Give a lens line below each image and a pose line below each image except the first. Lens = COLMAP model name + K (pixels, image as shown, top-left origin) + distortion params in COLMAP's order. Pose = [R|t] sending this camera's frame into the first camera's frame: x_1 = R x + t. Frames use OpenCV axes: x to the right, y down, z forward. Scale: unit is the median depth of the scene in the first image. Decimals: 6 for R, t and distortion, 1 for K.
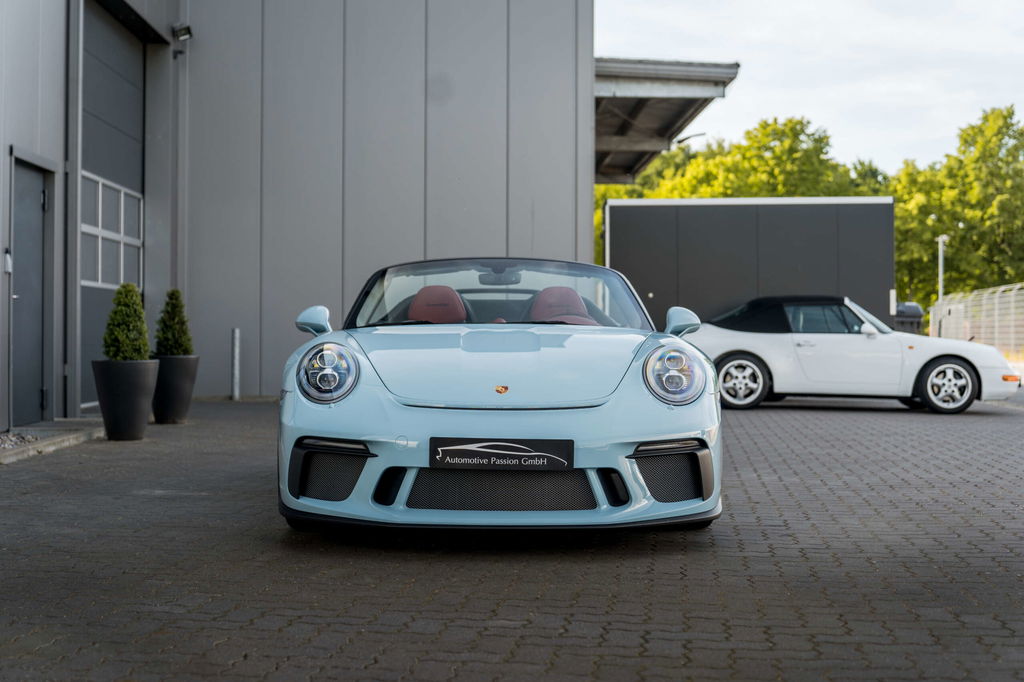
lens RADIAL K [[1597.2, 0, 512.0], [0, 1597.2, 341.0], [0, 0, 1]] dist [0.045085, -2.108009]
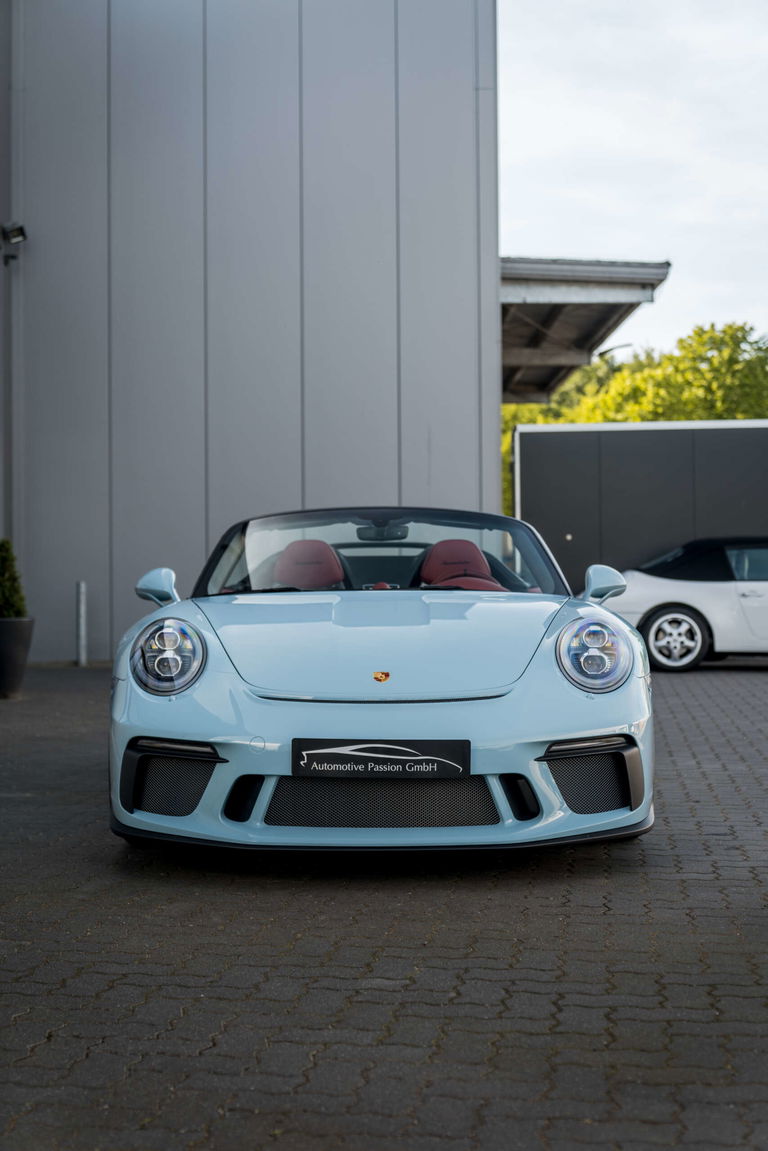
lens RADIAL K [[1769.5, 0, 384.0], [0, 1769.5, 575.5], [0, 0, 1]] dist [-0.038757, -0.920994]
pose [[0.999762, -0.008275, -0.020206, 0.013021], [0.008394, 0.999948, 0.005816, -0.025357], [0.020157, -0.005985, 0.999779, 0.100435]]
